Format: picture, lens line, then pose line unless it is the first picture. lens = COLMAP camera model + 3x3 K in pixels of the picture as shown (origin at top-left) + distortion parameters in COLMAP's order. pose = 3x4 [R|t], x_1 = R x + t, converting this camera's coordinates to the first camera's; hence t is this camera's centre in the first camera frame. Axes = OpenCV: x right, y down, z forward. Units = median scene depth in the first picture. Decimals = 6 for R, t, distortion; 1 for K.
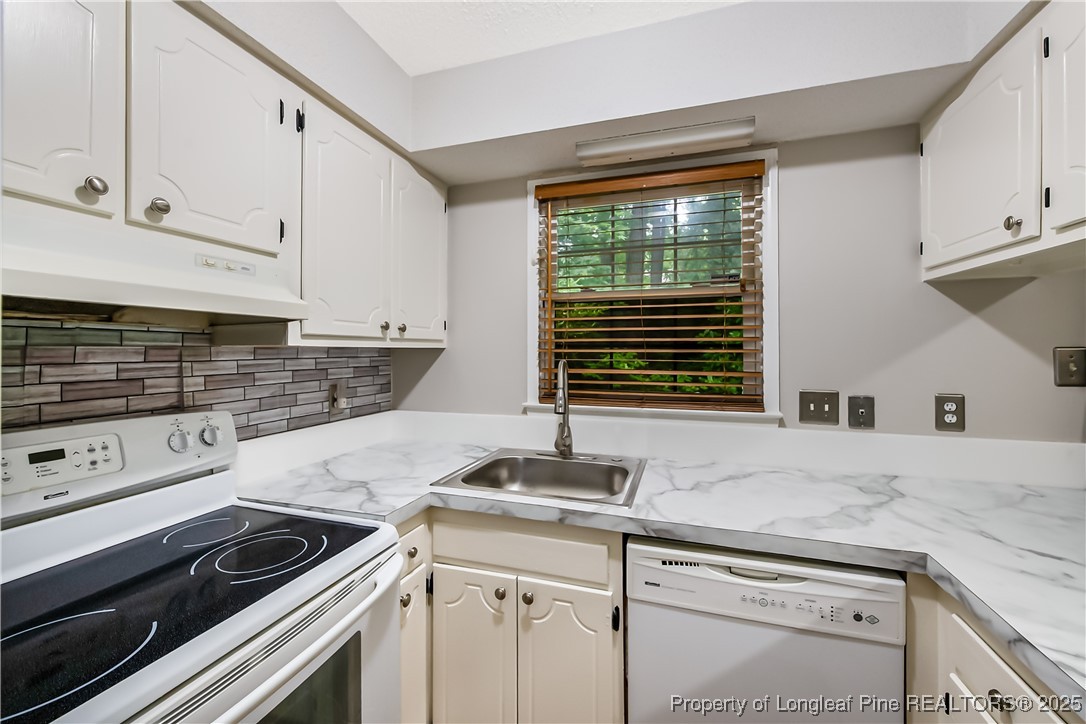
lens RADIAL K [[430.8, 0, 547.6], [0, 430.8, 337.4], [0, 0, 1]] dist [0.002696, -0.001924]
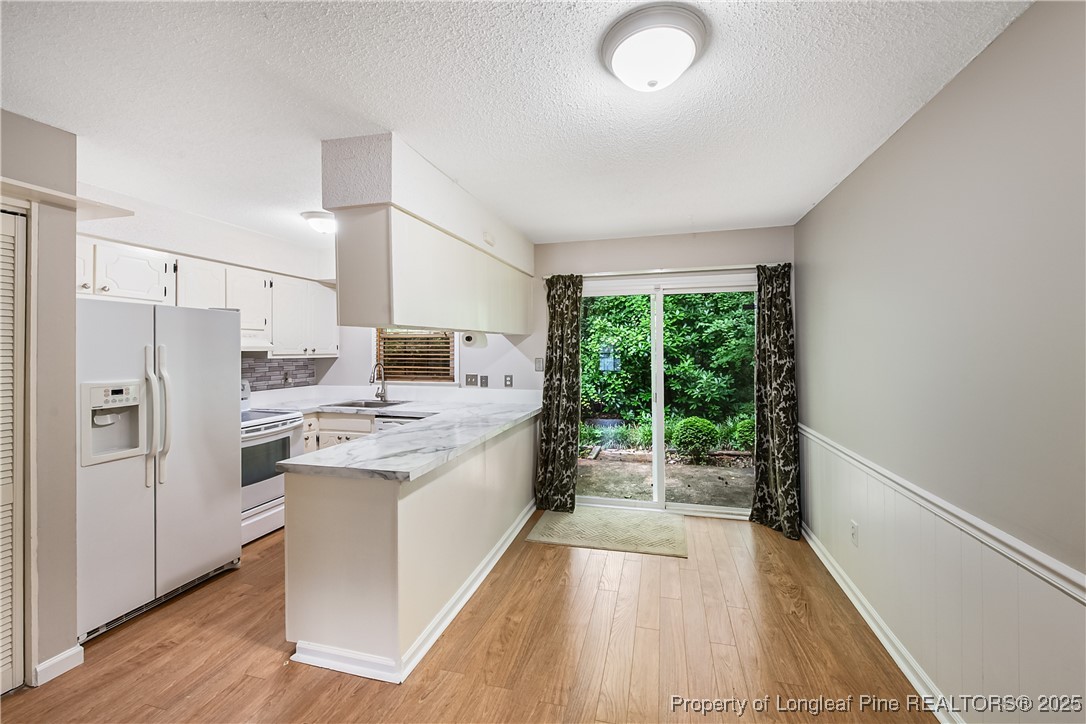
lens RADIAL K [[429.6, 0, 556.5], [0, 429.6, 345.5], [0, 0, 1]] dist [-0.003213, -0.001197]
pose [[0.997827, 0.000269, 0.065891, 0.957909], [-0.001542, 0.999813, 0.019262, -0.104113], [-0.065874, -0.019322, 0.997641, -1.674115]]
